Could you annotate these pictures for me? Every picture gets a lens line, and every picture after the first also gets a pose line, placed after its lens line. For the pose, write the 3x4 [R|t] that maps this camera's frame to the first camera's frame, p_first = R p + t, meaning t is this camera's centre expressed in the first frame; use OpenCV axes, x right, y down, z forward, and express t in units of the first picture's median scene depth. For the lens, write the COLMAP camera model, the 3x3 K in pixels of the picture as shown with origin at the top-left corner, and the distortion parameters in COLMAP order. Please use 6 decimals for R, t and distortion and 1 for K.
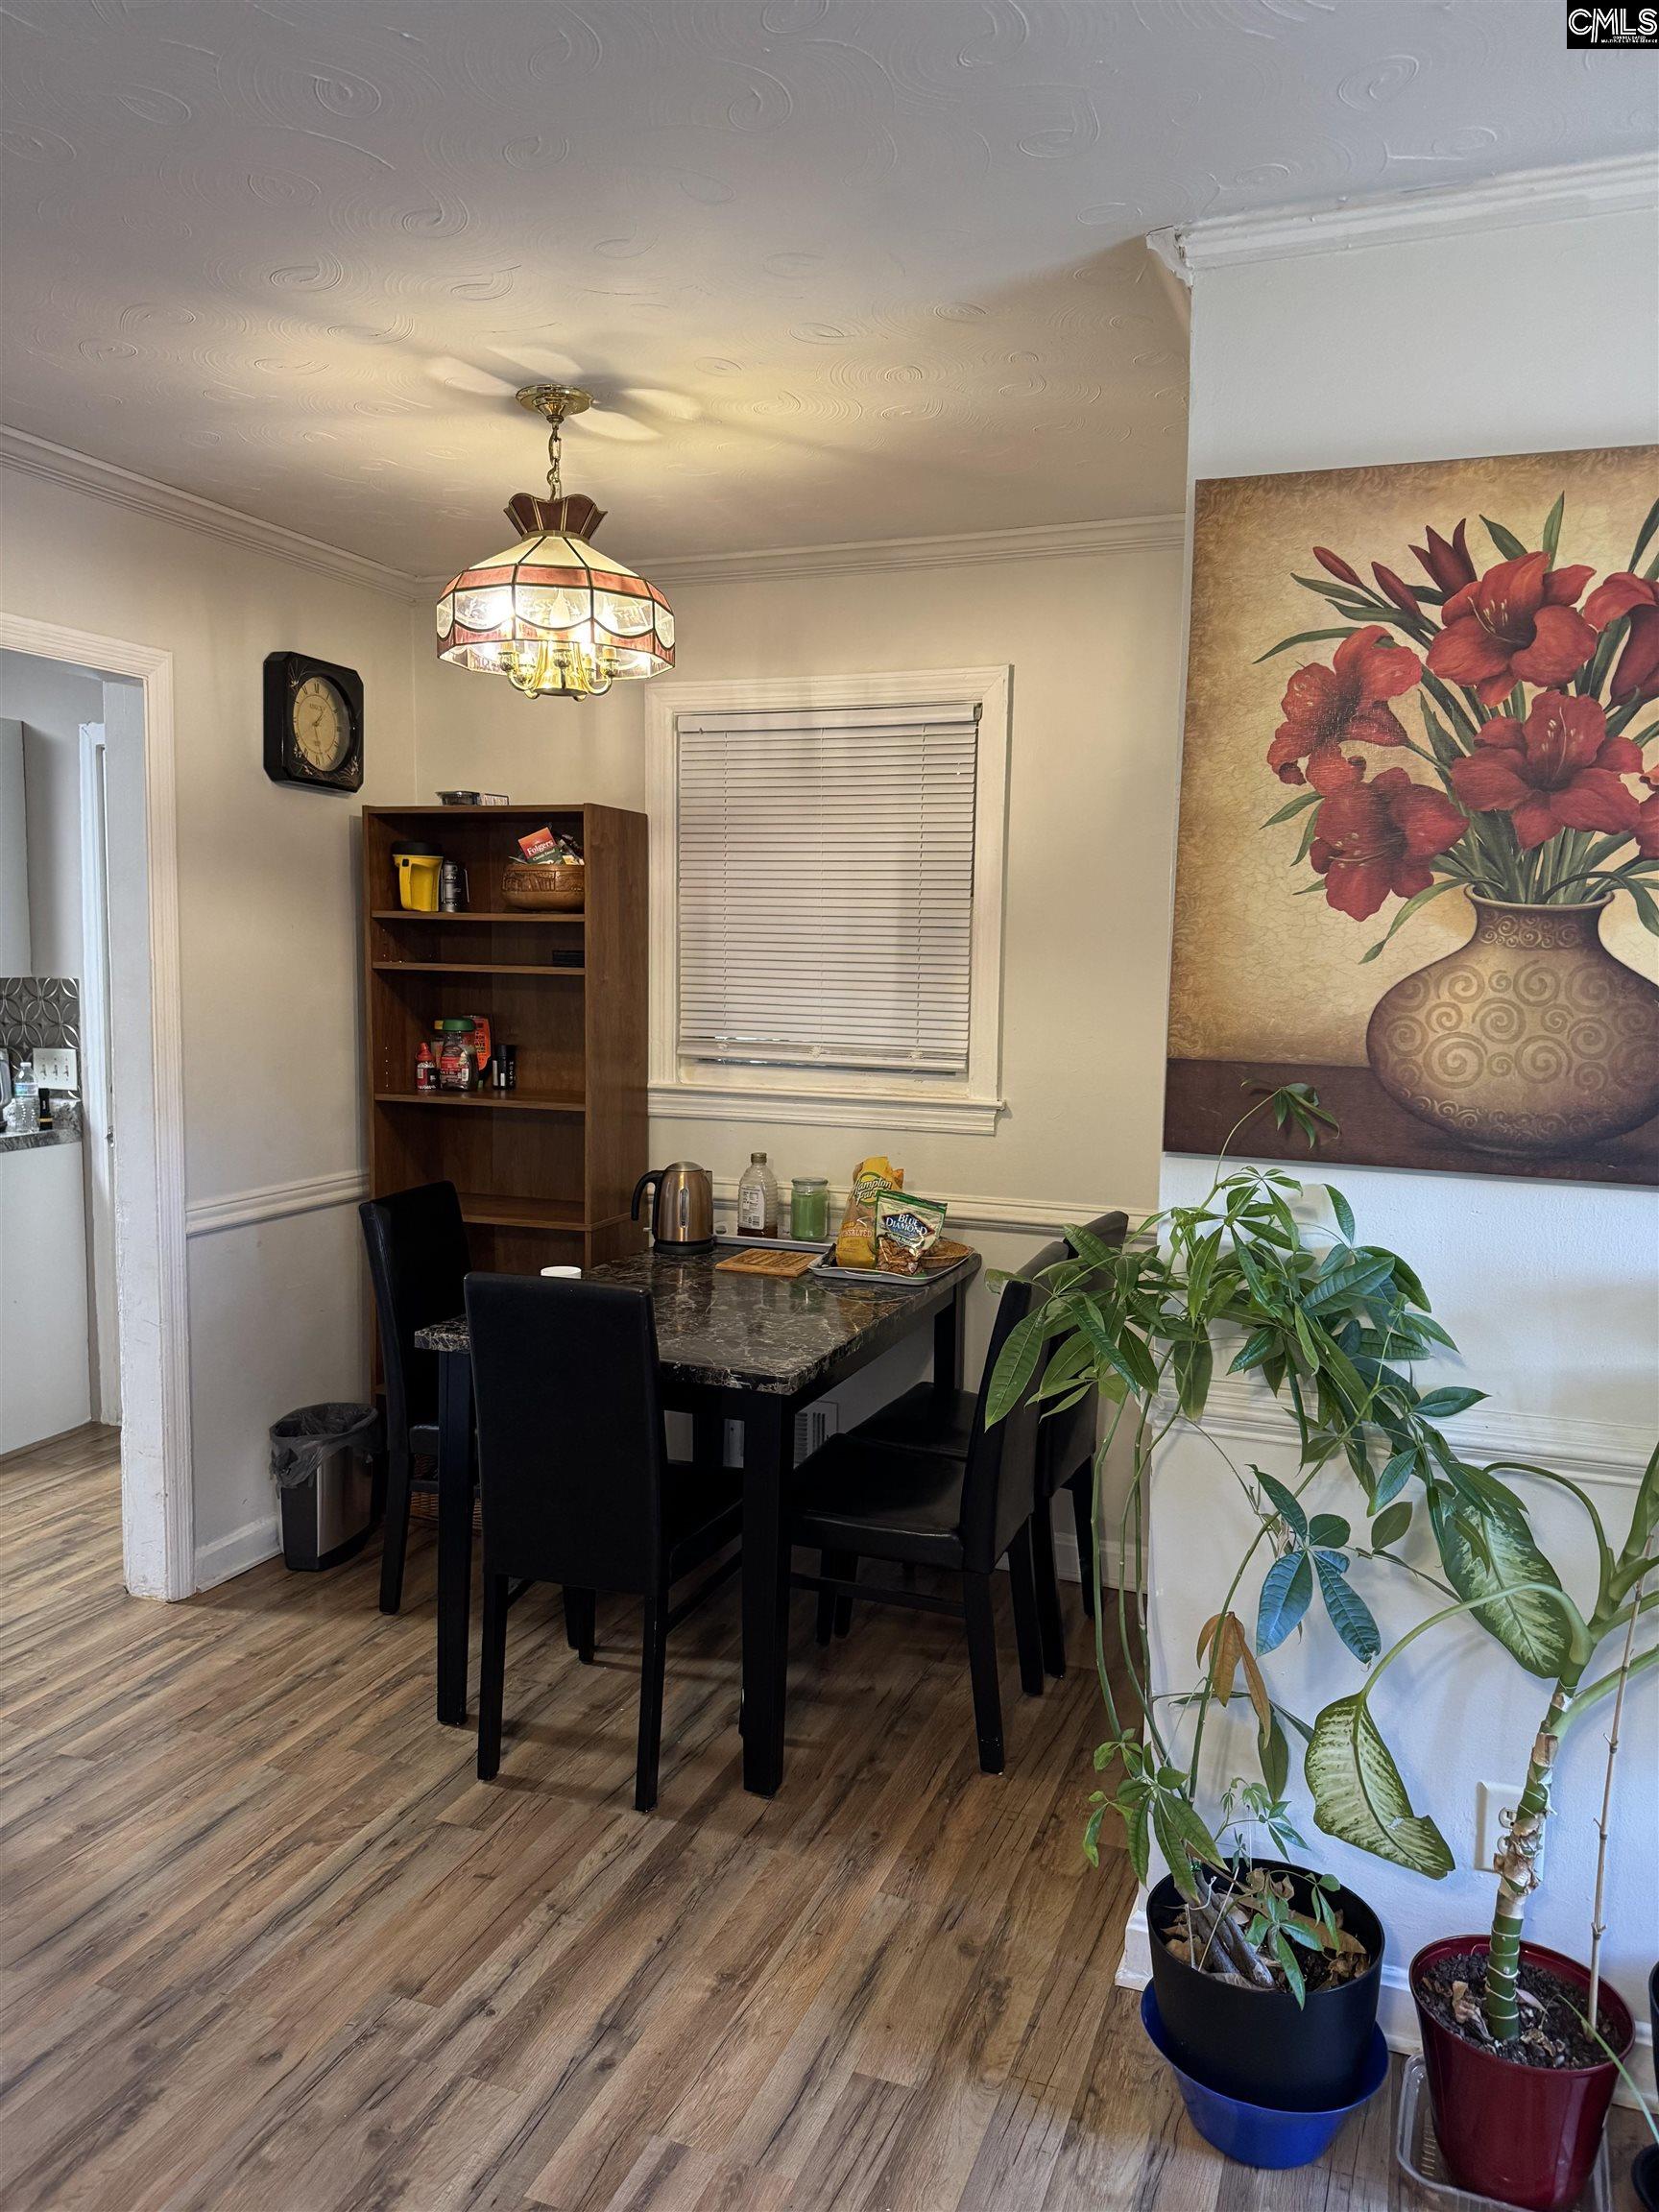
lens RADIAL K [[1576.8, 0, 820.3], [0, 1576.8, 1104.1], [0, 0, 1]] dist [0.039208, -0.055875]
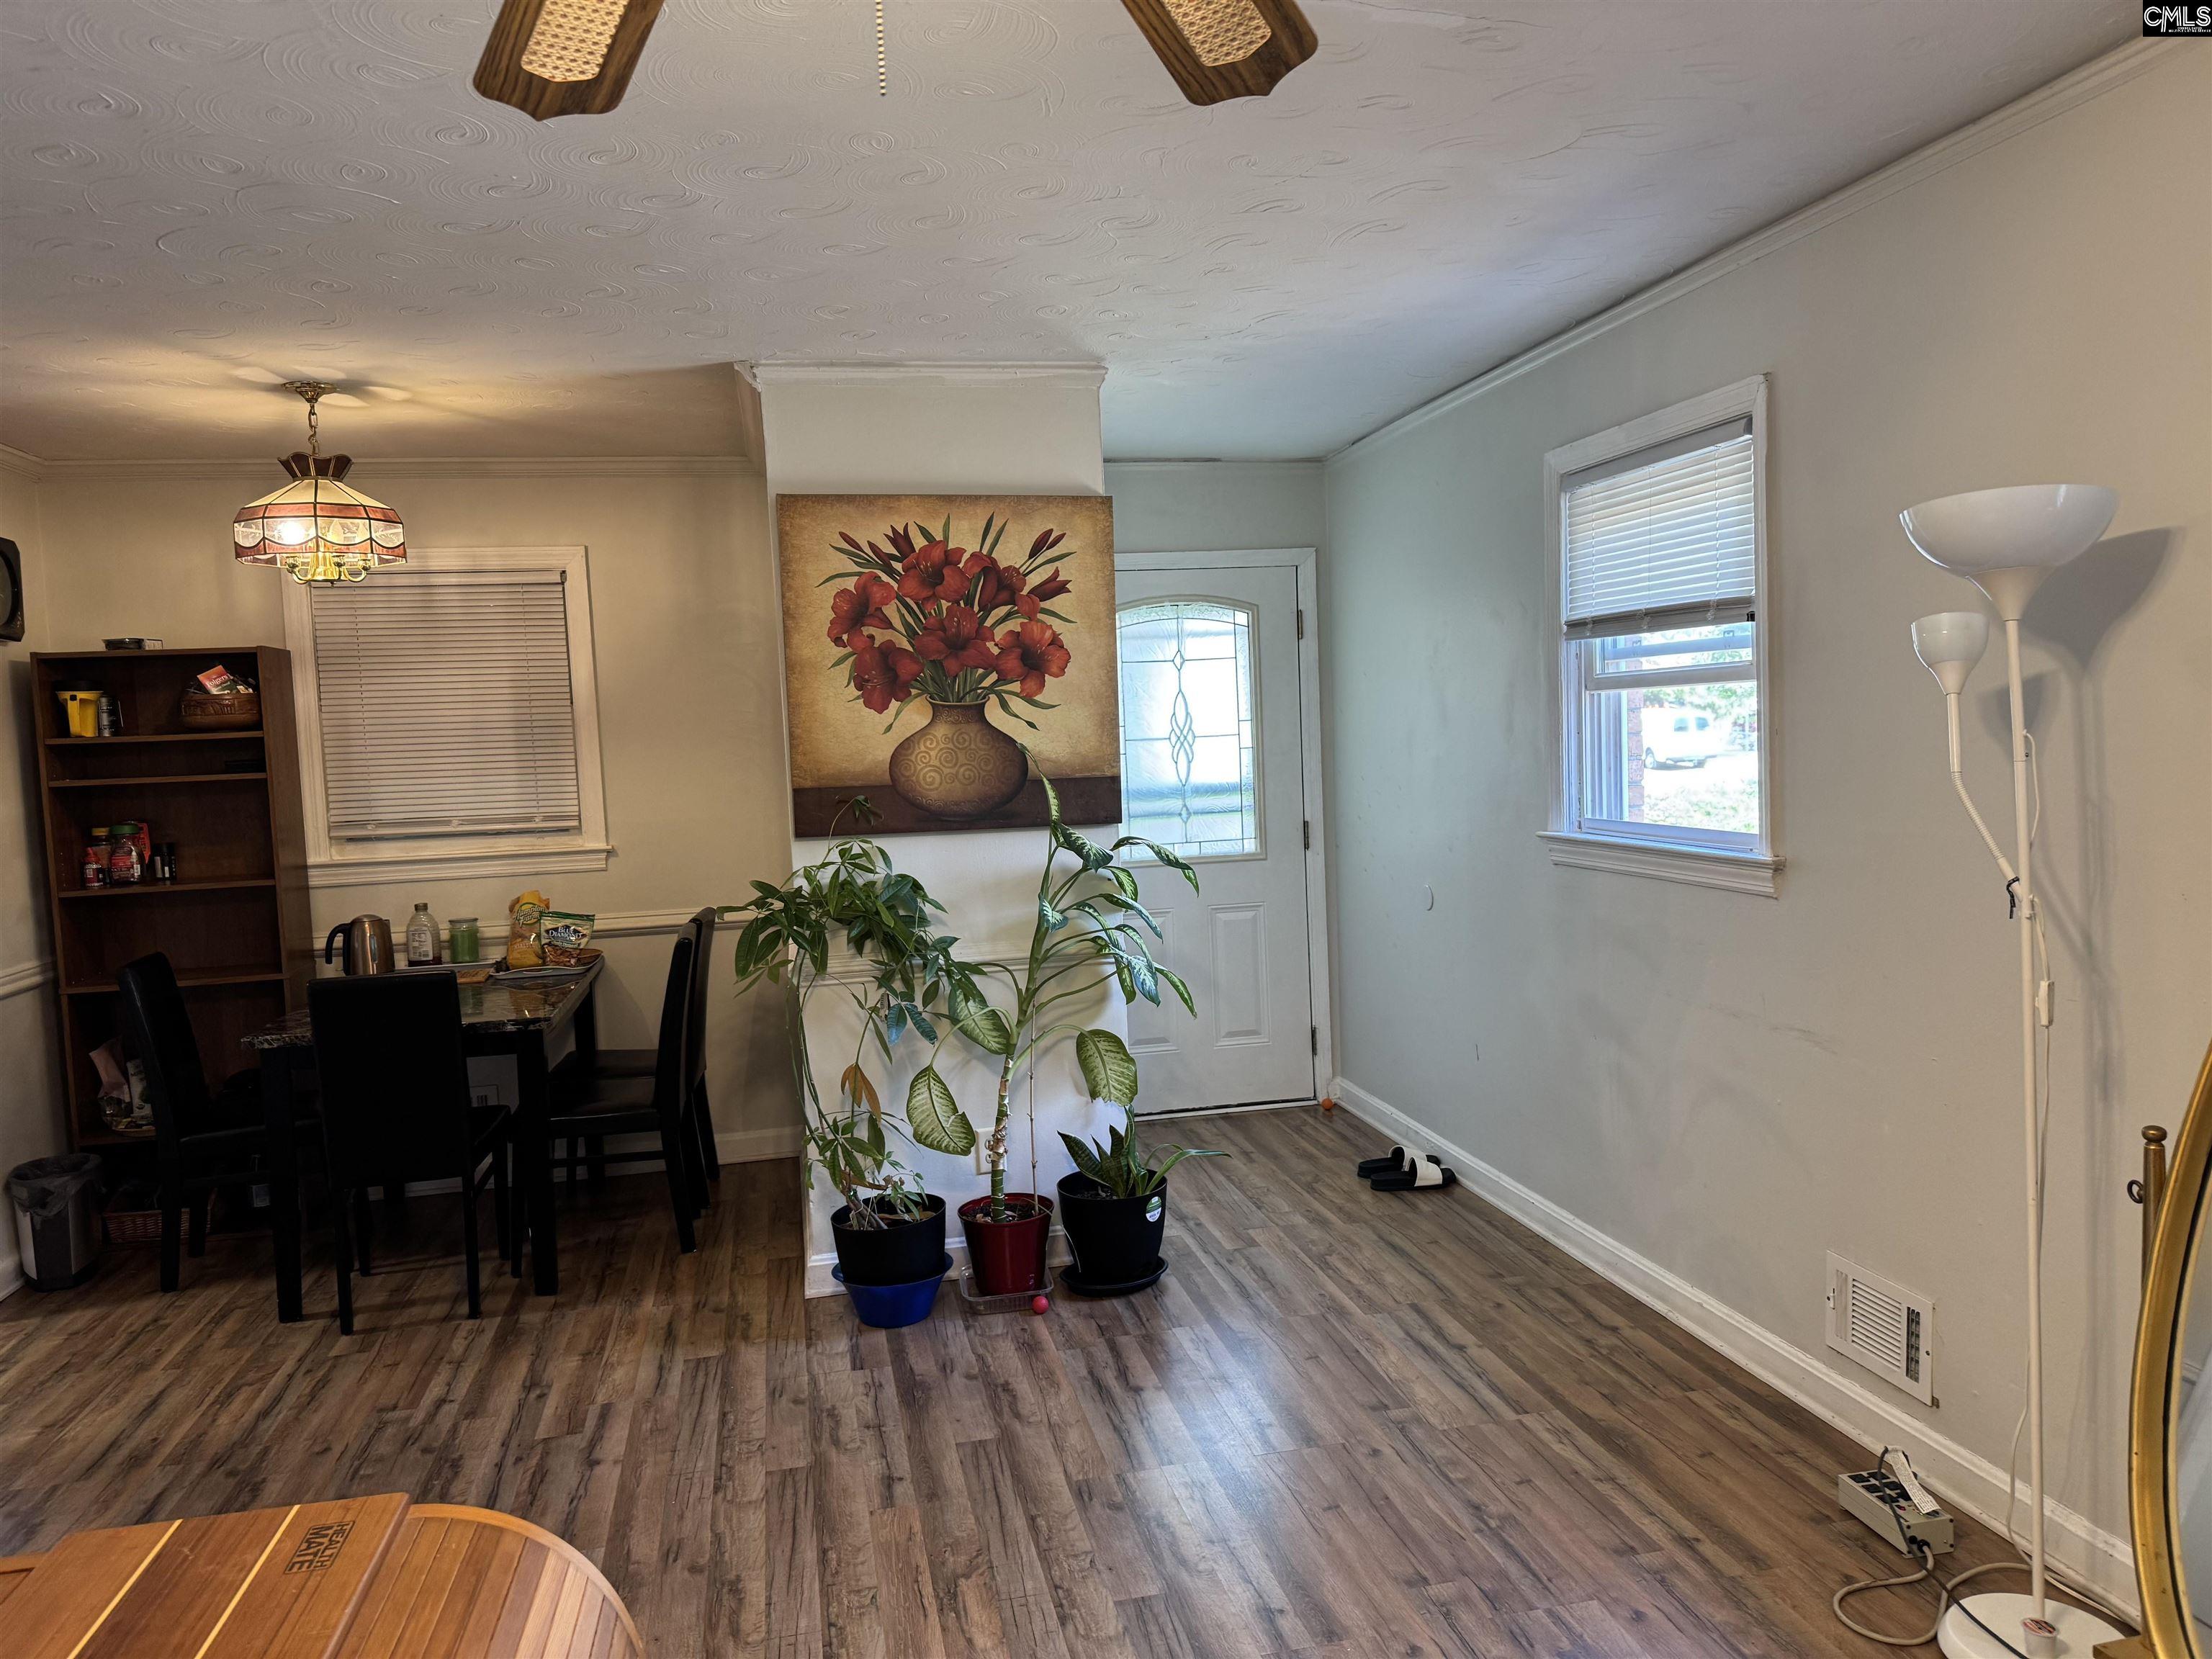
lens RADIAL K [[1576.8, 0, 1115.3], [0, 1576.8, 834.1], [0, 0, 1]] dist [0.039208, -0.055875]
pose [[0.836879, -0.089377, 0.540042, -0.444464], [0.106951, 0.994264, -0.001187, 0.062701], [-0.536838, 0.058752, 0.841638, -0.742520]]
